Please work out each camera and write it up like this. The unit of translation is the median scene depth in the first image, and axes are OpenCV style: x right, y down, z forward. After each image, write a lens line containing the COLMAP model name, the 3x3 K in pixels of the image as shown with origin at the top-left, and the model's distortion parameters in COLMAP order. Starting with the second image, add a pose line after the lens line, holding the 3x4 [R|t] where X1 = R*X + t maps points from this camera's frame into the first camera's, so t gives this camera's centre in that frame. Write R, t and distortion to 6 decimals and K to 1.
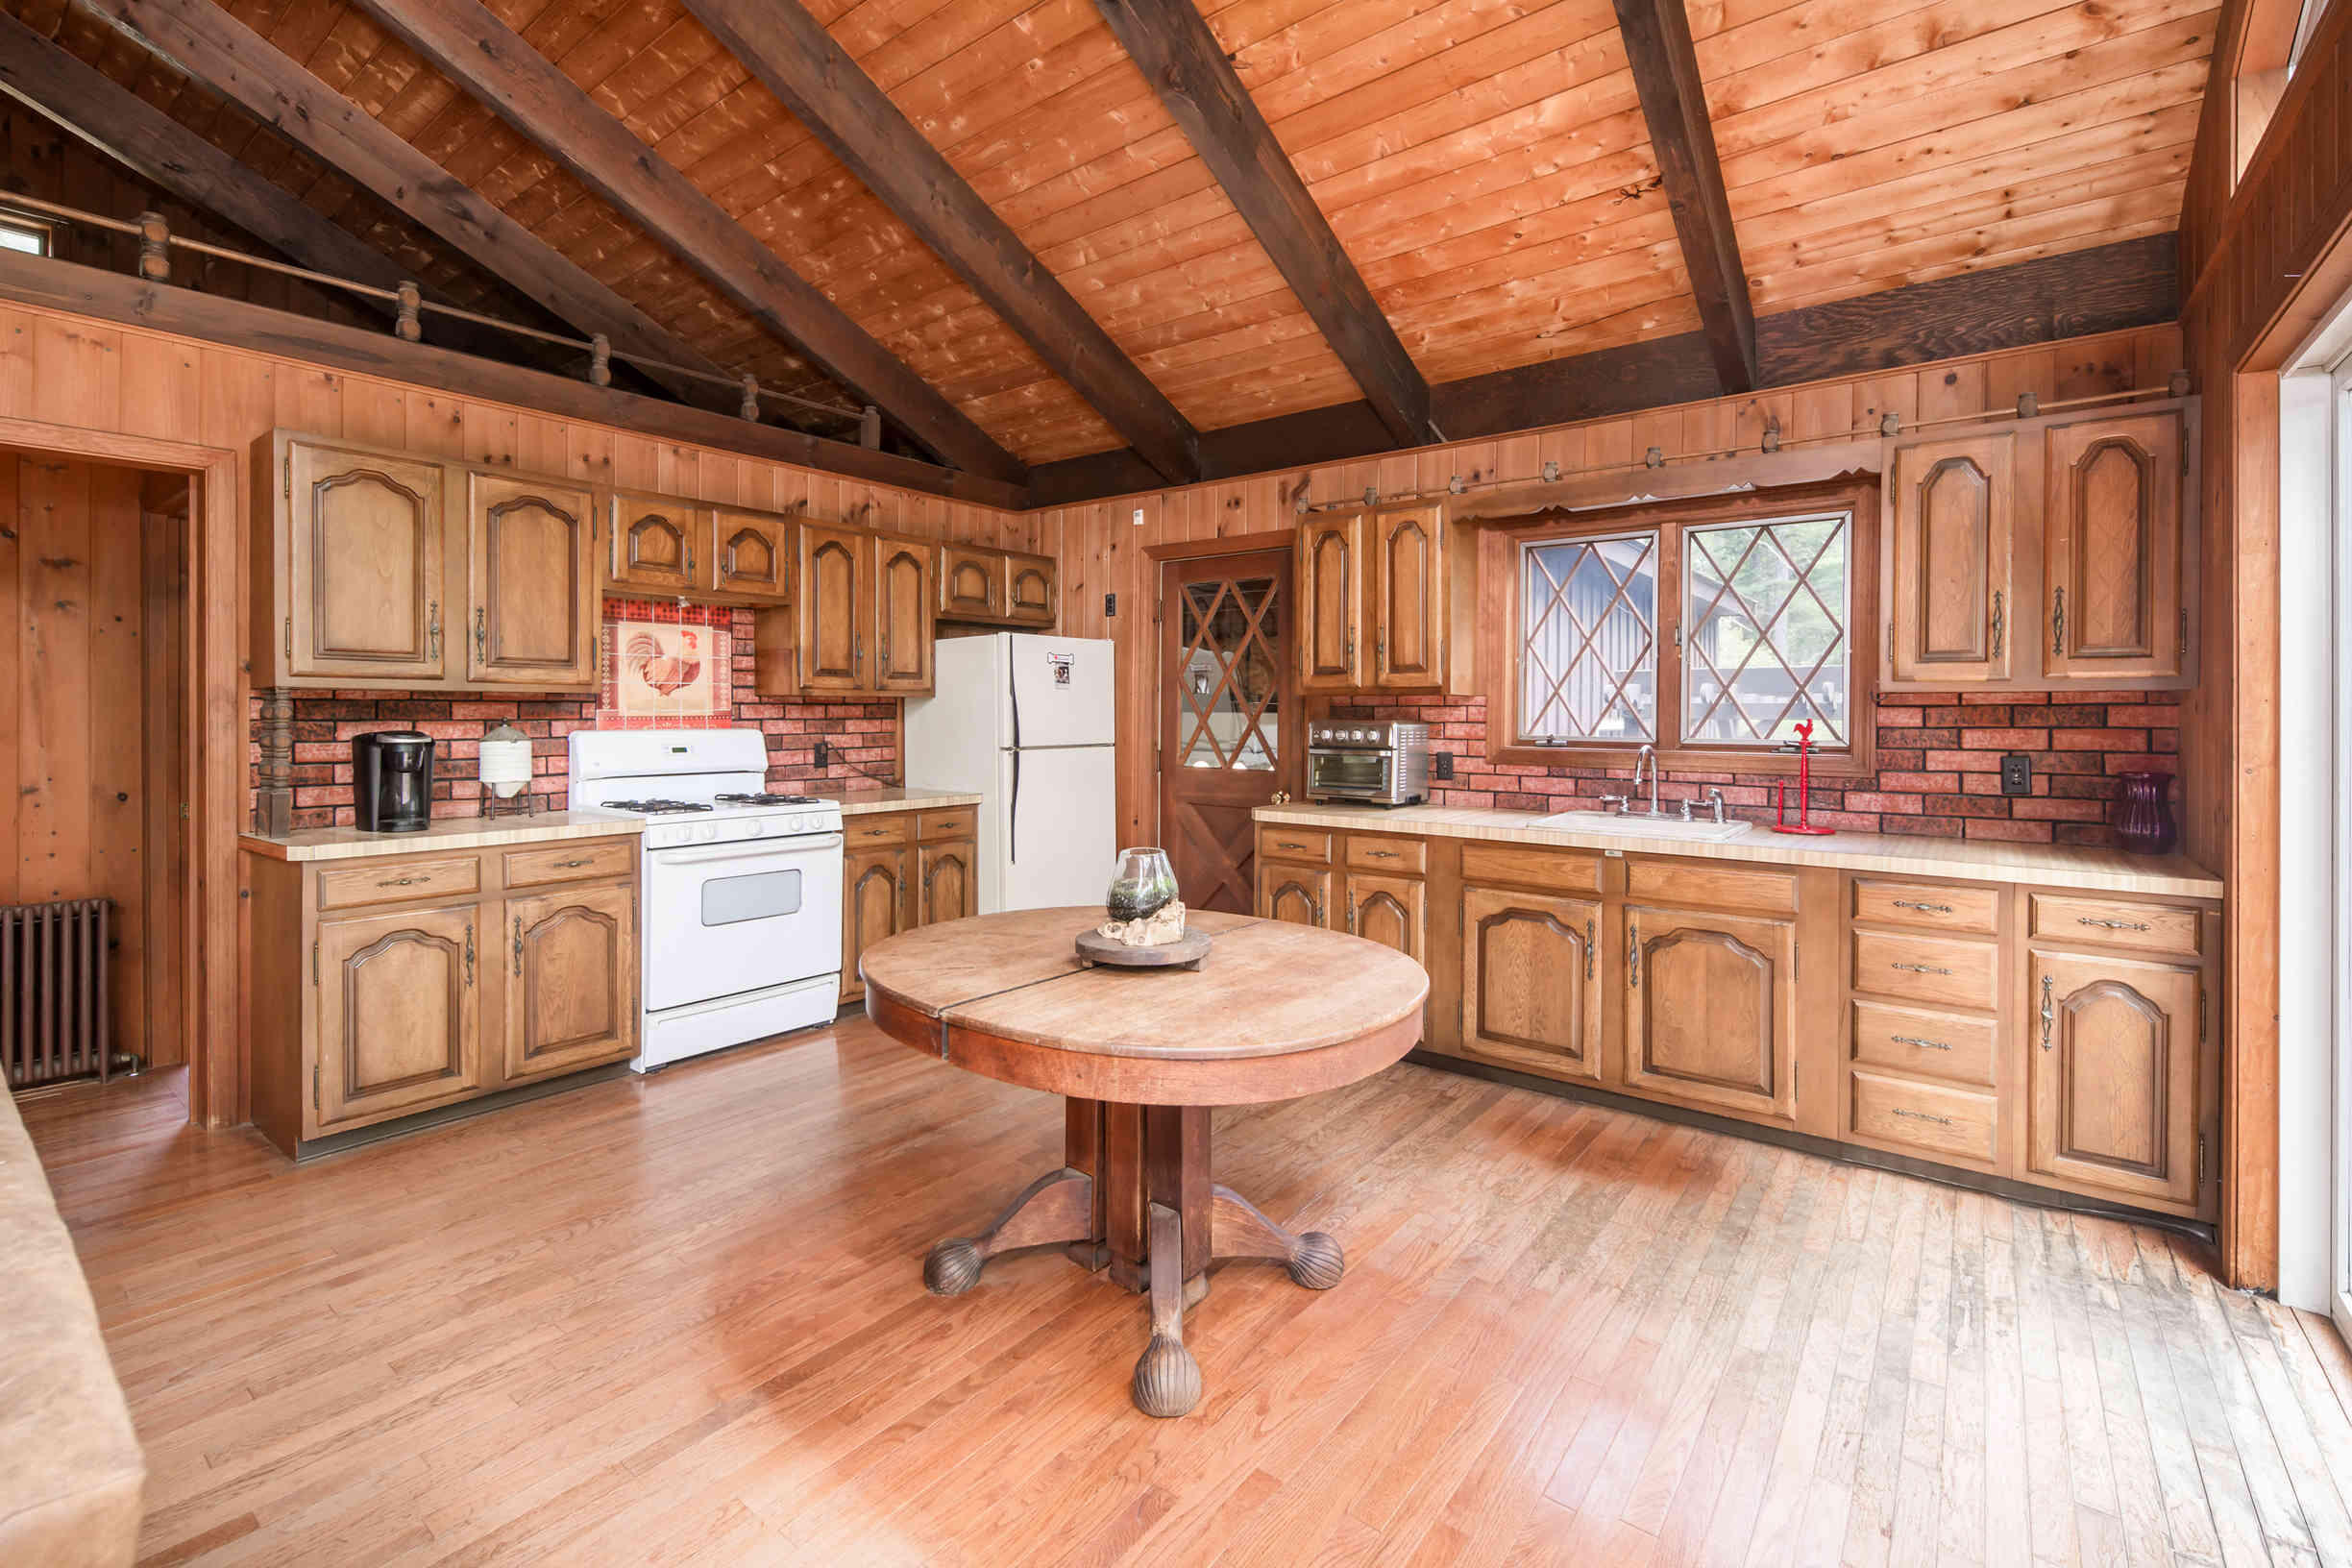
lens RADIAL K [[1031.7, 0, 1182.0], [0, 1031.7, 725.1], [0, 0, 1]] dist [-0.000906, 0.000042]
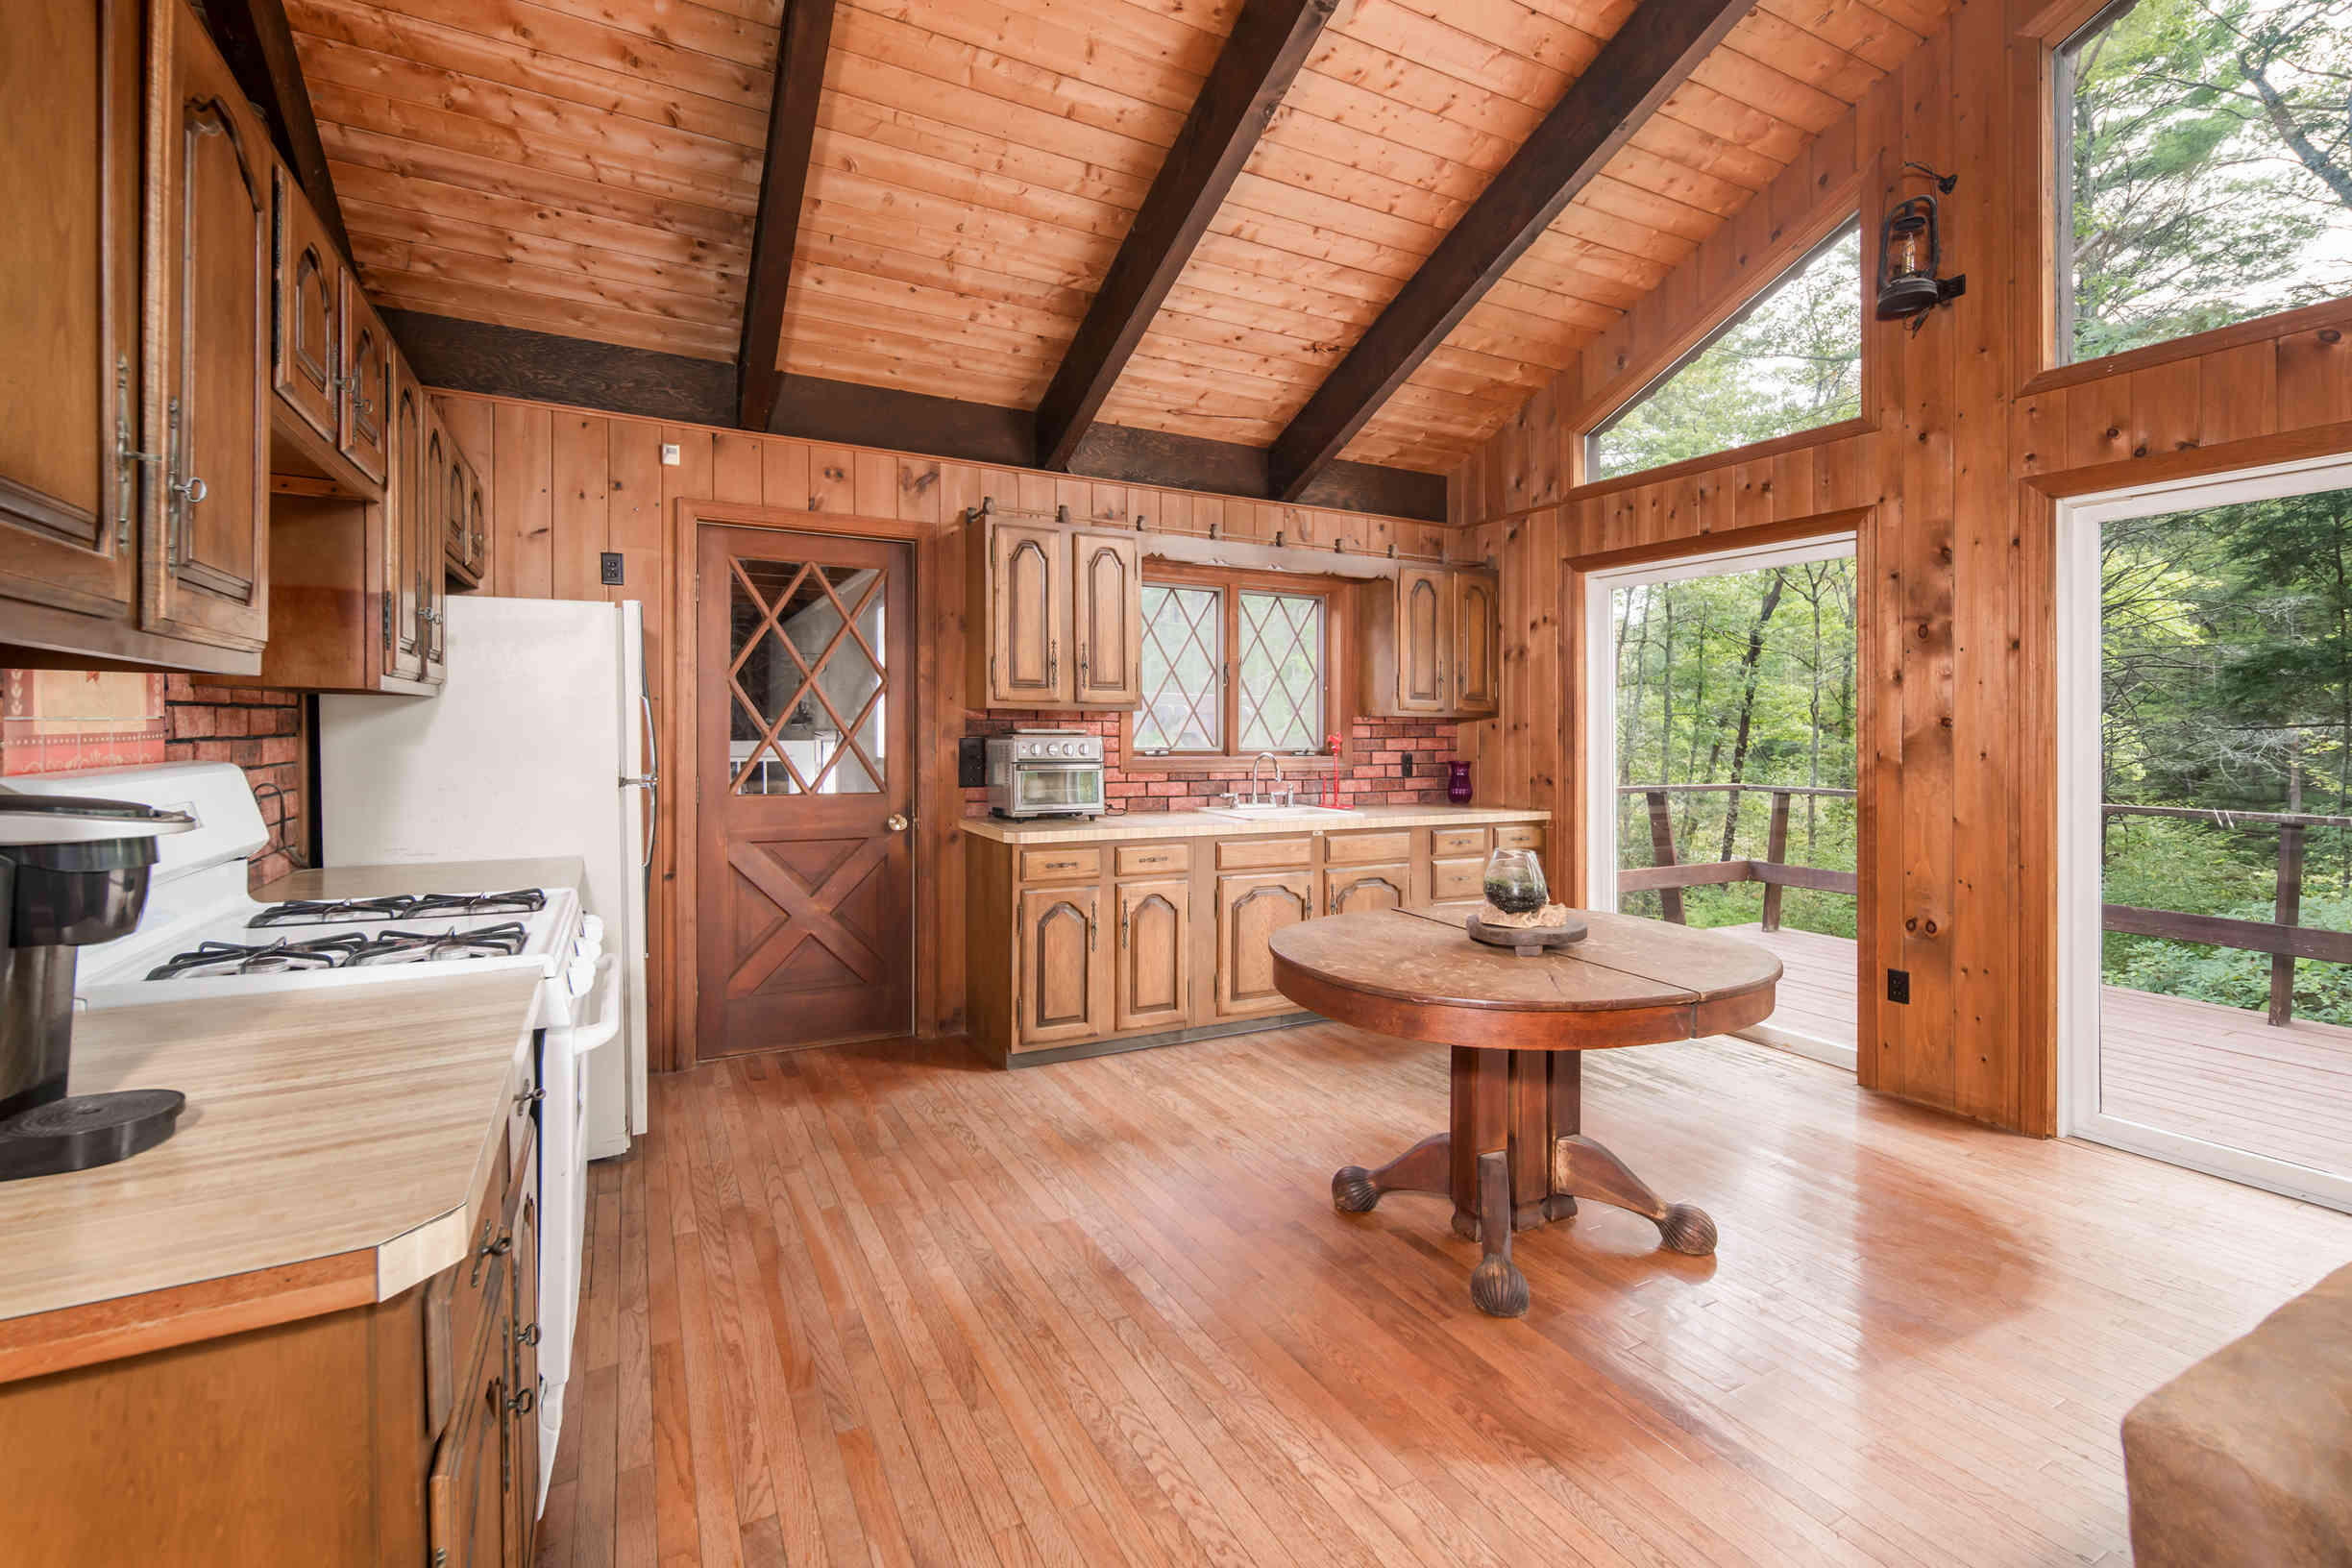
lens RADIAL K [[1016.5, 0, 1183.0], [0, 1016.5, 737.4], [0, 0, 1]] dist [0.000685, 0.000218]
pose [[0.413564, -0.006309, 0.910453, -0.793981], [0.005354, 0.999976, 0.004498, -0.006802], [-0.910459, 0.003014, 0.413588, 0.560672]]
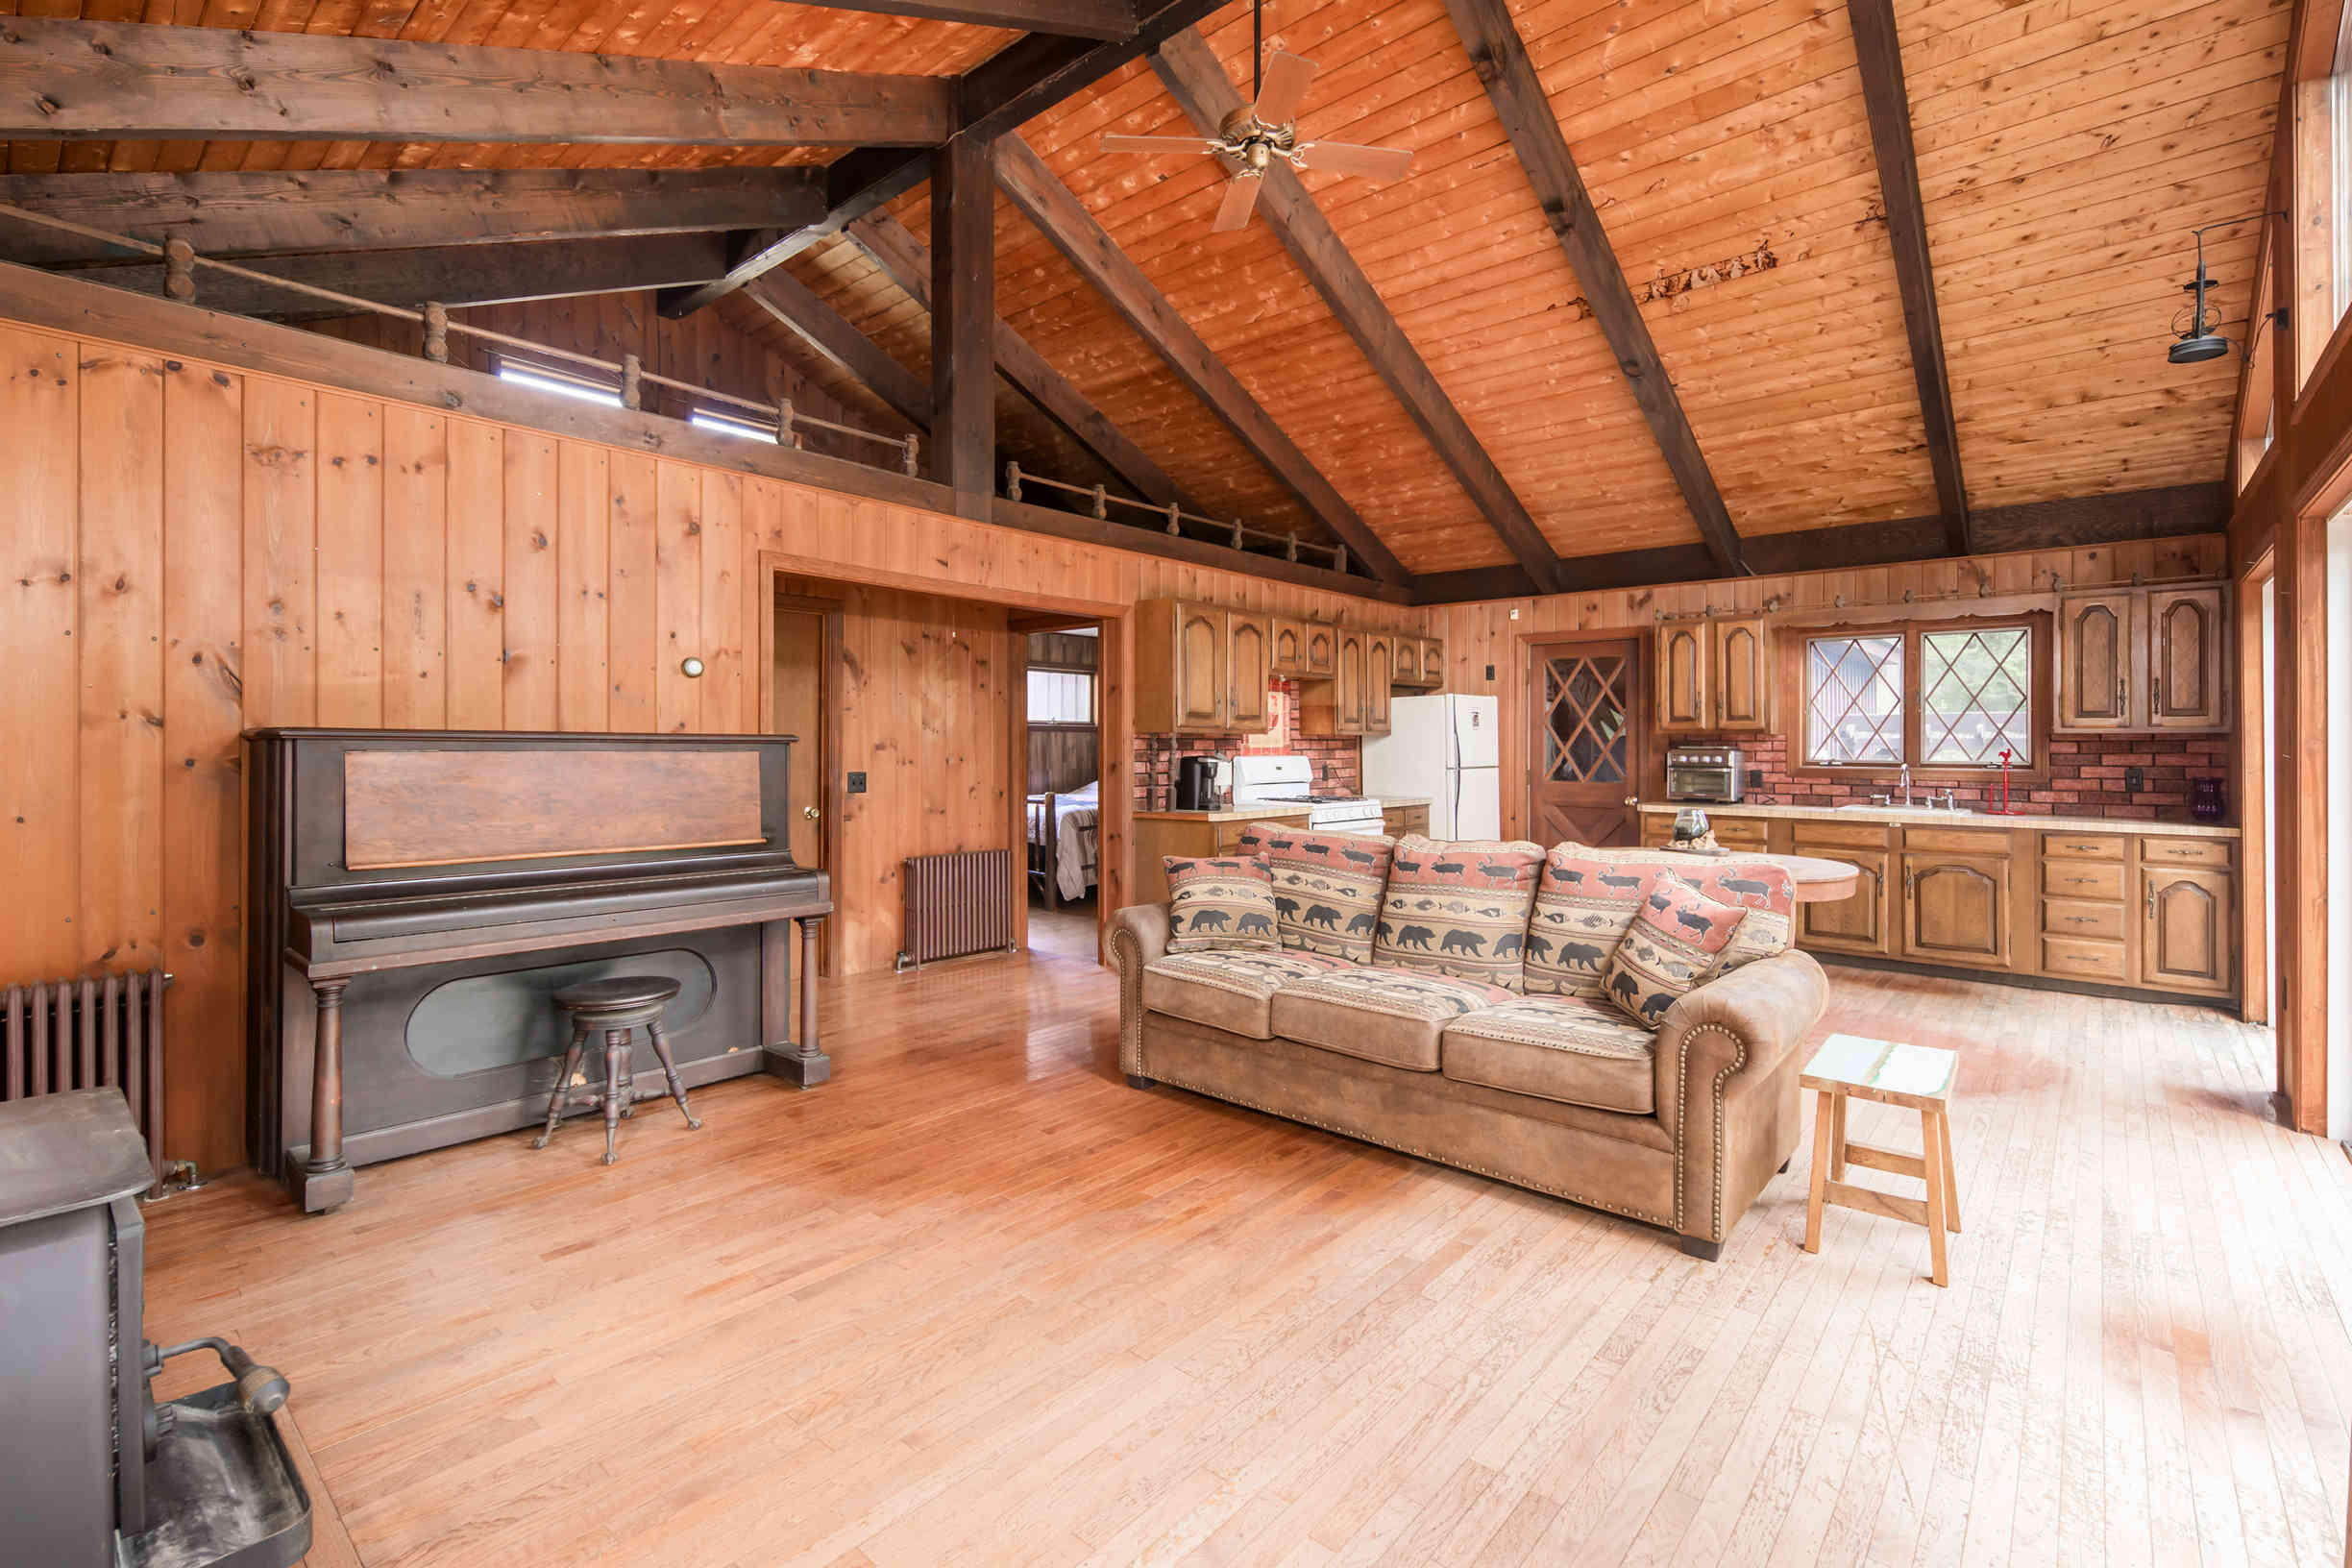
lens RADIAL K [[1054.2, 0, 1173.5], [0, 1054.2, 743.4], [0, 0, 1]] dist [-0.000355, -0.000825]
pose [[0.998005, -0.001309, -0.063119, -0.642612], [0.000524, 0.999922, -0.012443, 0.006132], [0.063130, 0.012385, 0.997928, -0.808605]]
